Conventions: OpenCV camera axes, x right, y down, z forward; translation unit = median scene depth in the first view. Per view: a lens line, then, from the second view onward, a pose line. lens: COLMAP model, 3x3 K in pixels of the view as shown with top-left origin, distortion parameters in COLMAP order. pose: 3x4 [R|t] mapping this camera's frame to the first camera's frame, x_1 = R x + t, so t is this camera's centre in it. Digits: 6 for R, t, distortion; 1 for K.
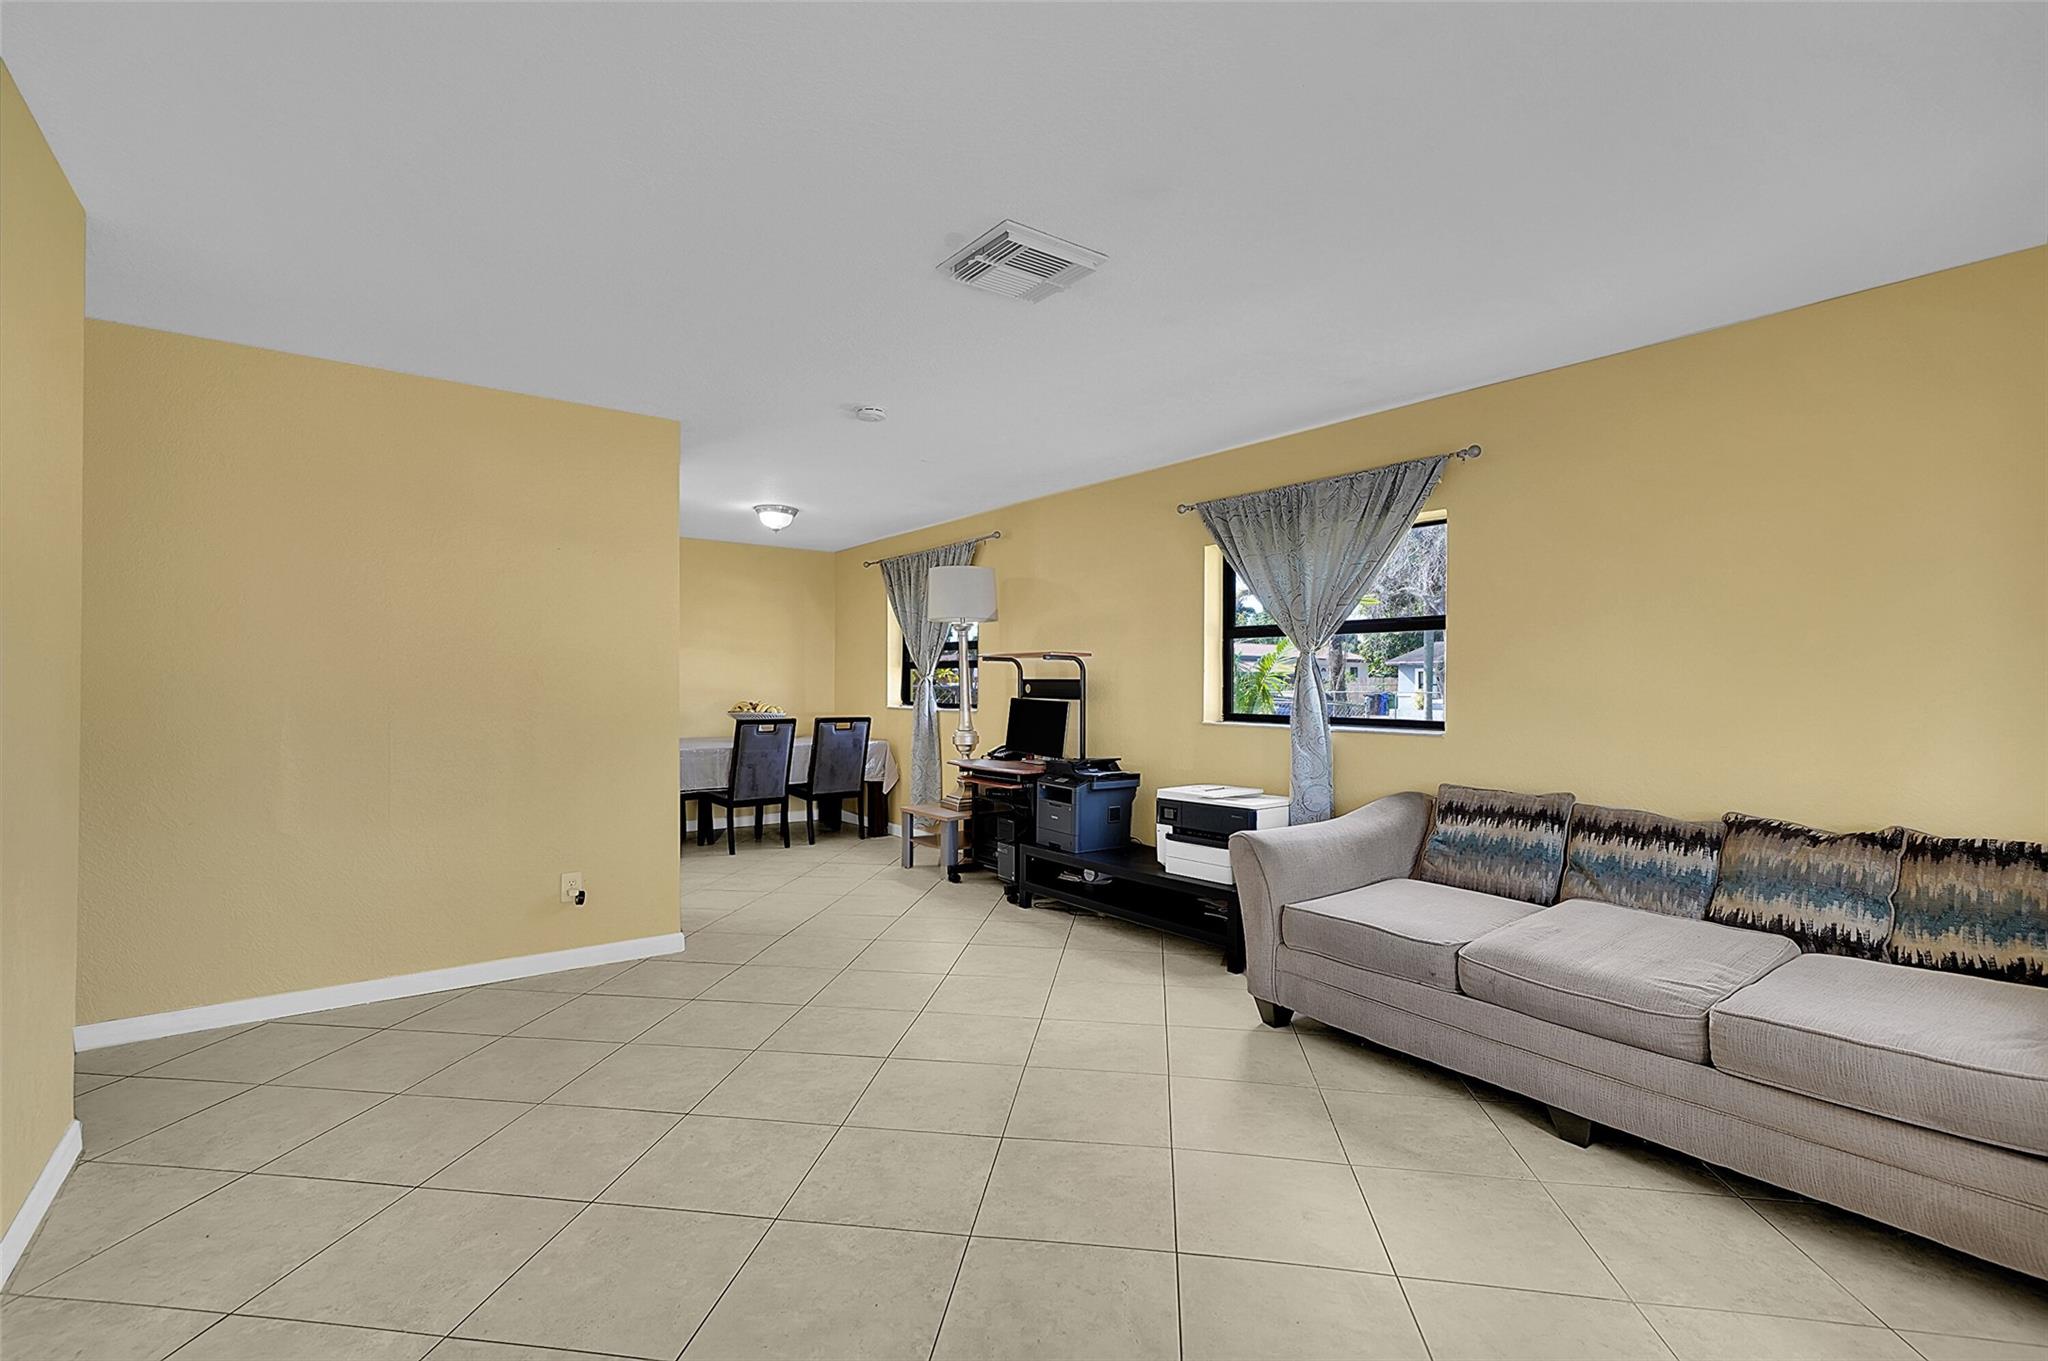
lens RADIAL K [[931.8, 0, 1022.0], [0, 931.8, 681.7], [0, 0, 1]] dist [0.004799, 0.003137]
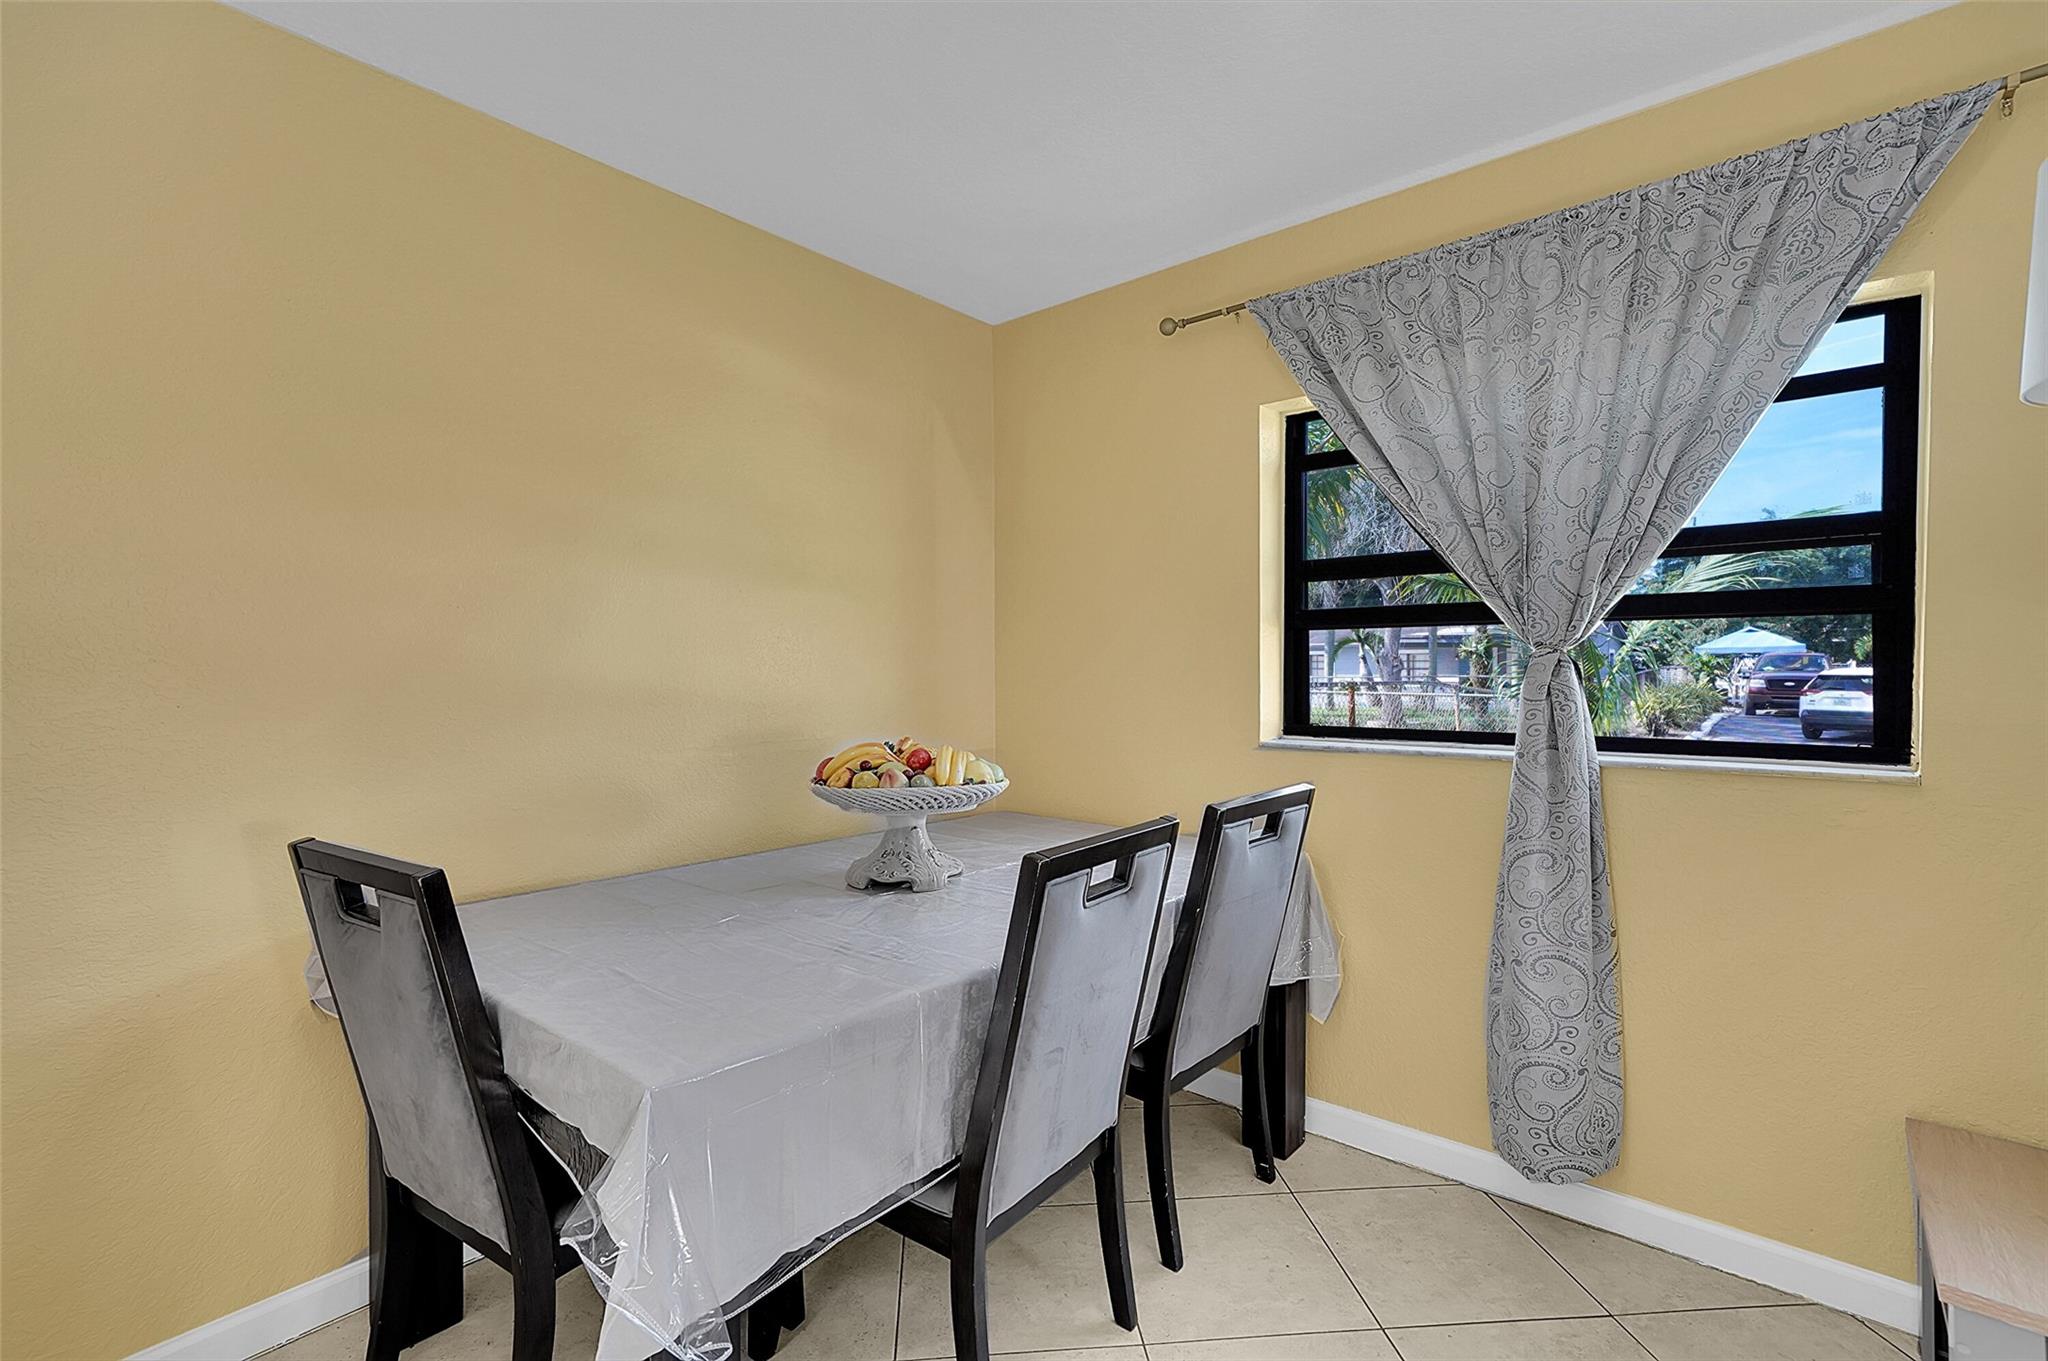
lens RADIAL K [[931.8, 0, 1024.8], [0, 931.8, 676.7], [0, 0, 1]] dist [0.004799, 0.003137]
pose [[0.976334, -0.007780, 0.216127, -0.331508], [0.004648, 0.999877, 0.014993, -0.001862], [-0.216217, -0.013634, 0.976250, 0.756938]]
